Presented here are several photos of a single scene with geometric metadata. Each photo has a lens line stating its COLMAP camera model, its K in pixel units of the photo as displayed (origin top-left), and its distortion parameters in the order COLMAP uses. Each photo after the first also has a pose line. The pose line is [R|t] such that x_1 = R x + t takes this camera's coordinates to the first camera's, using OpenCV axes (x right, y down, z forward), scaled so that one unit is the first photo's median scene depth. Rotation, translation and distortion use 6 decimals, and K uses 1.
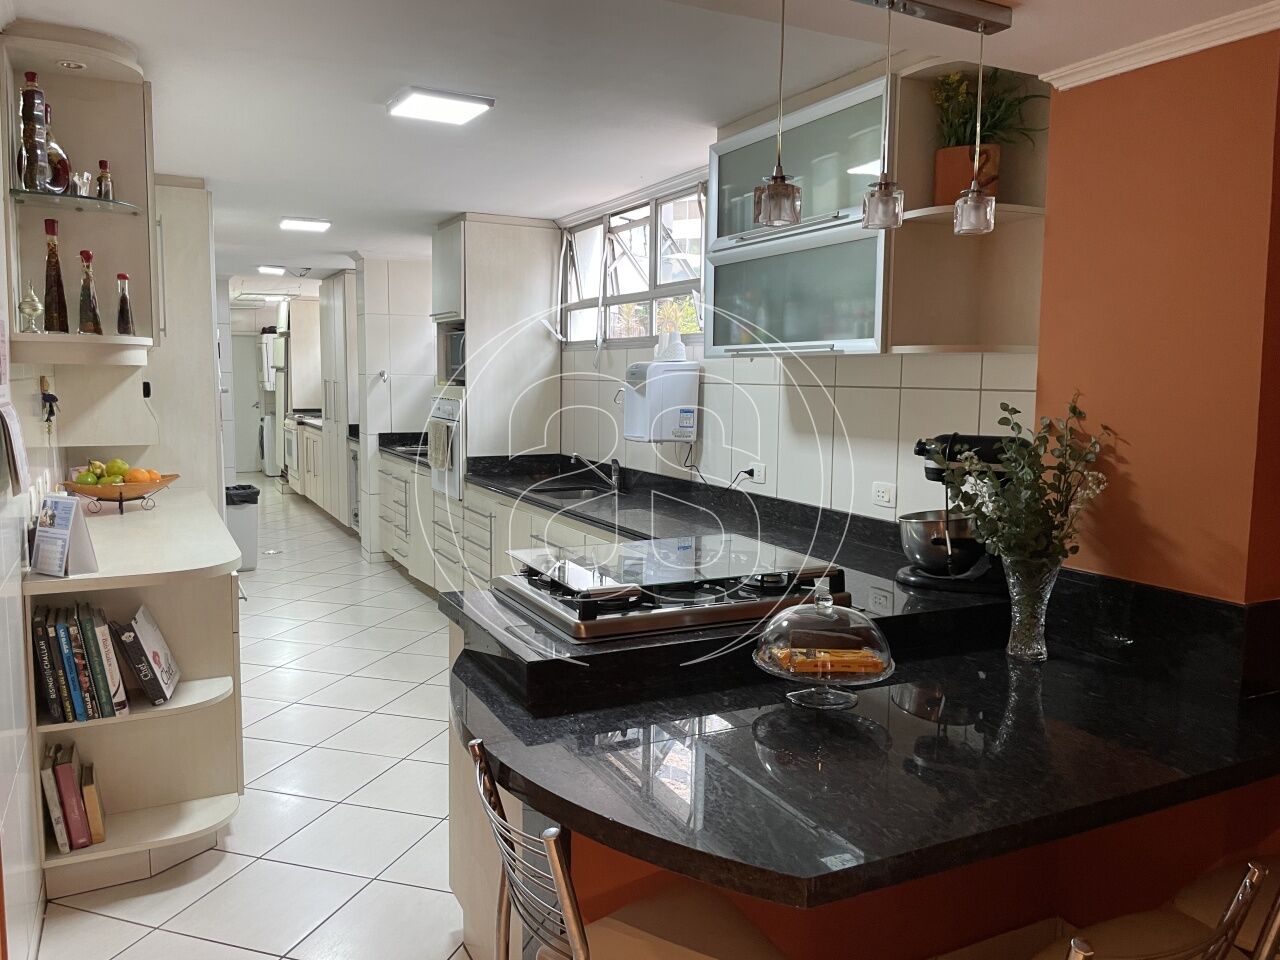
lens RADIAL K [[973.5, 0, 640.9], [0, 973.5, 465.4], [0, 0, 1]] dist [0.095369, -0.132391]
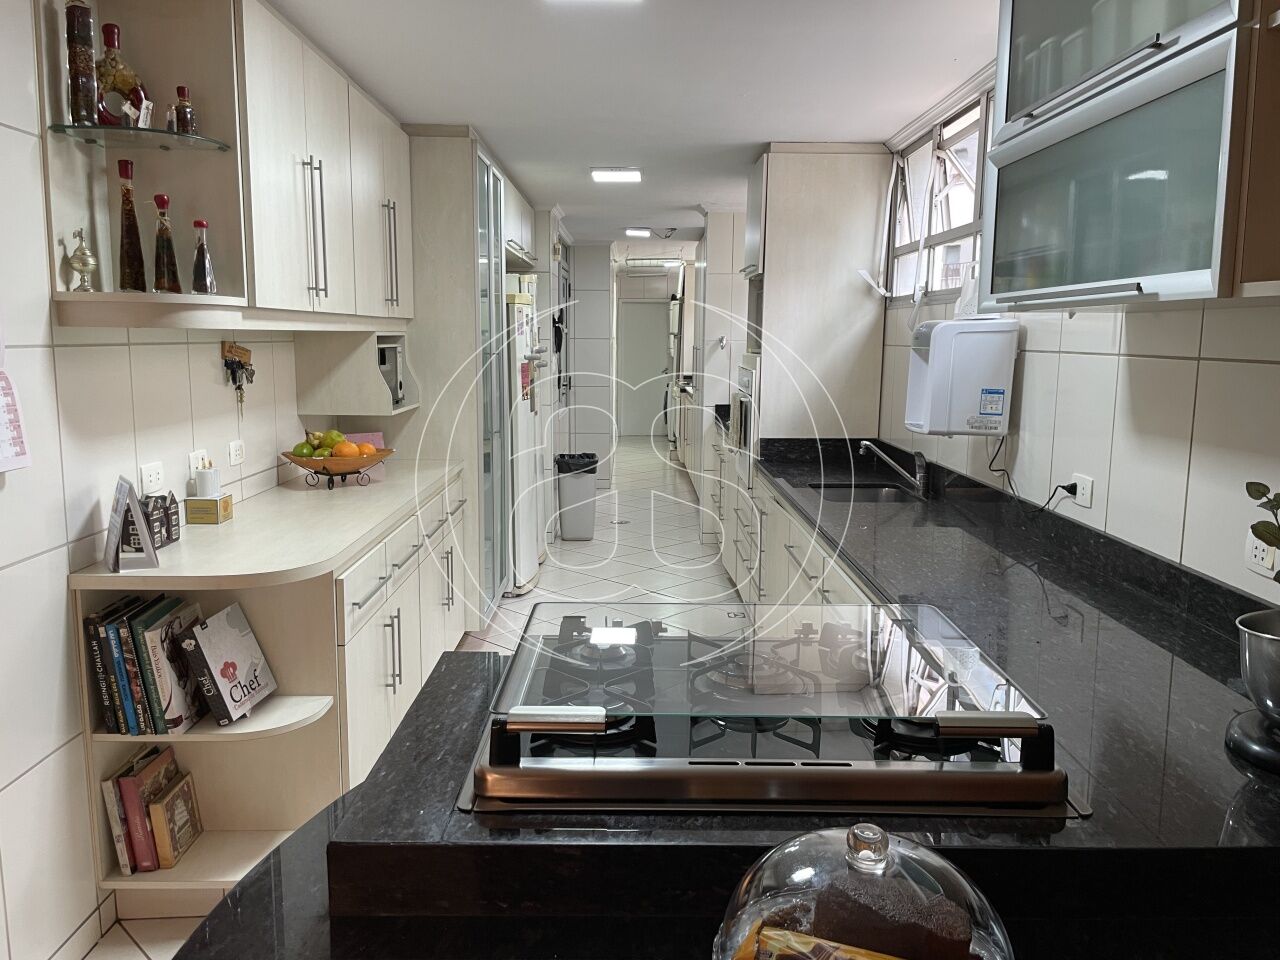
lens RADIAL K [[981.0, 0, 640.0], [0, 981.0, 480.0], [0, 0, 1]] dist [0.031199, -0.011406]
pose [[0.898415, 0.062085, -0.434736, 0.131614], [-0.040723, 0.997469, 0.058291, -0.023865], [0.437254, -0.034665, 0.898670, 0.259242]]
